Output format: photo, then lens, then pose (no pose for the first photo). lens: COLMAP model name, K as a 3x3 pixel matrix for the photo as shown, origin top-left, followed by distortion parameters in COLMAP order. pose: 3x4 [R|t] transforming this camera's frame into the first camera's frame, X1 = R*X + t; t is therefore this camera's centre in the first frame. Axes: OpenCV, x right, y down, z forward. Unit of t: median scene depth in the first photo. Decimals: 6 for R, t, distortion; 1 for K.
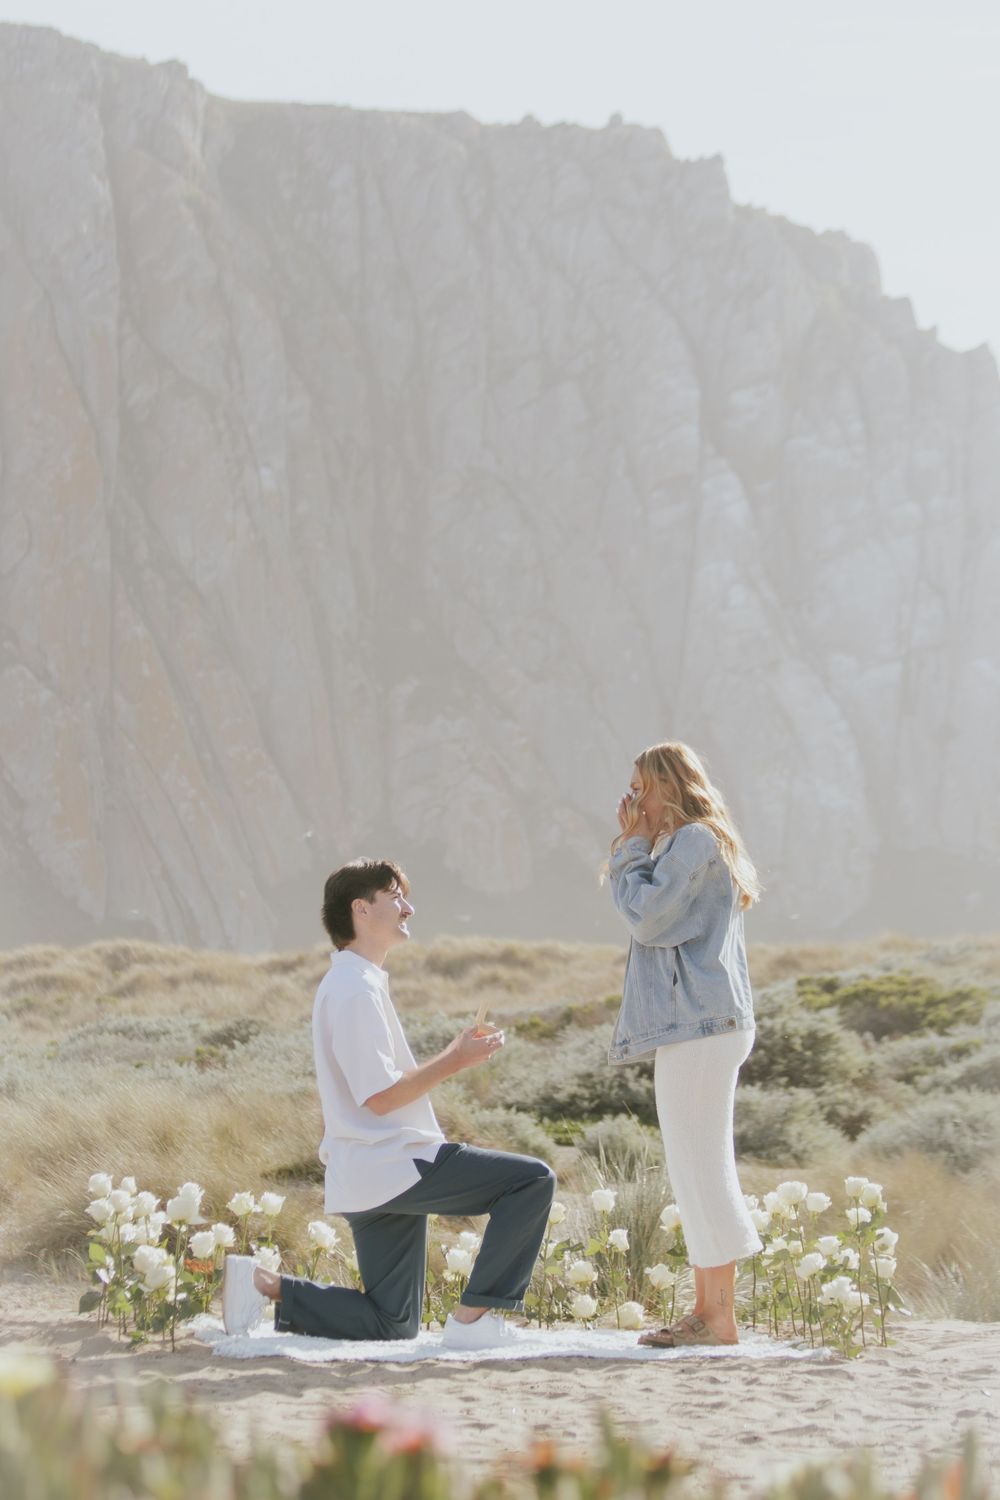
lens RADIAL K [[5009.4, 0, 500.0], [0, 5009.4, 750.0], [0, 0, 1]] dist [-0.508912, -0.367876]
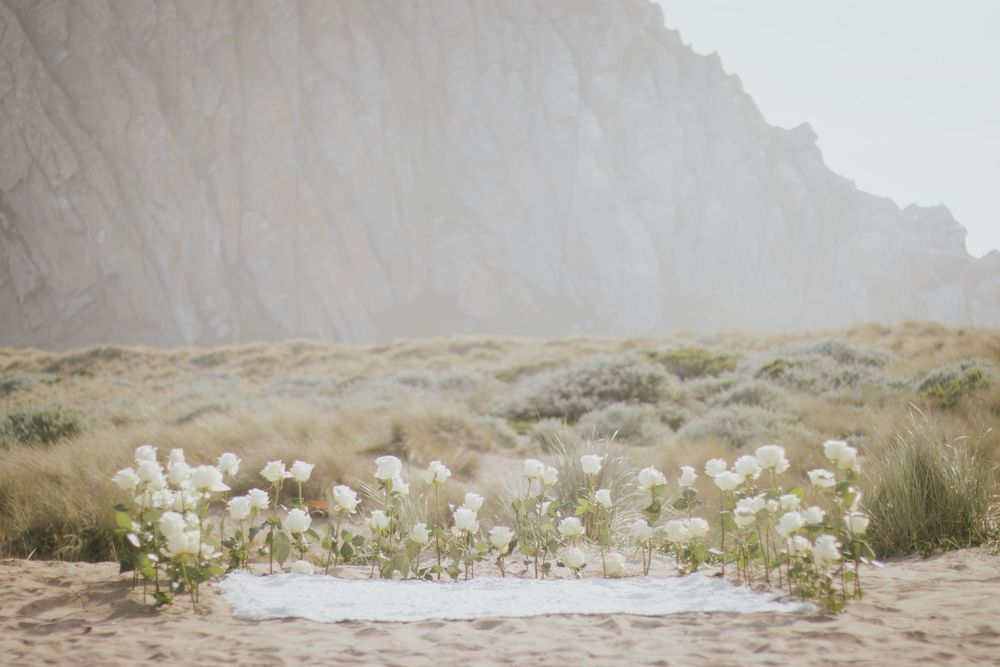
lens RADIAL K [[2323.6, 0, 466.1], [0, 2323.6, 332.1], [0, 0, 1]] dist [-0.117186, -0.103130]
pose [[0.999920, -0.009984, -0.007709, -0.000889], [0.010232, 0.999409, 0.032820, 0.010887], [0.007377, -0.032897, 0.999432, 0.120932]]
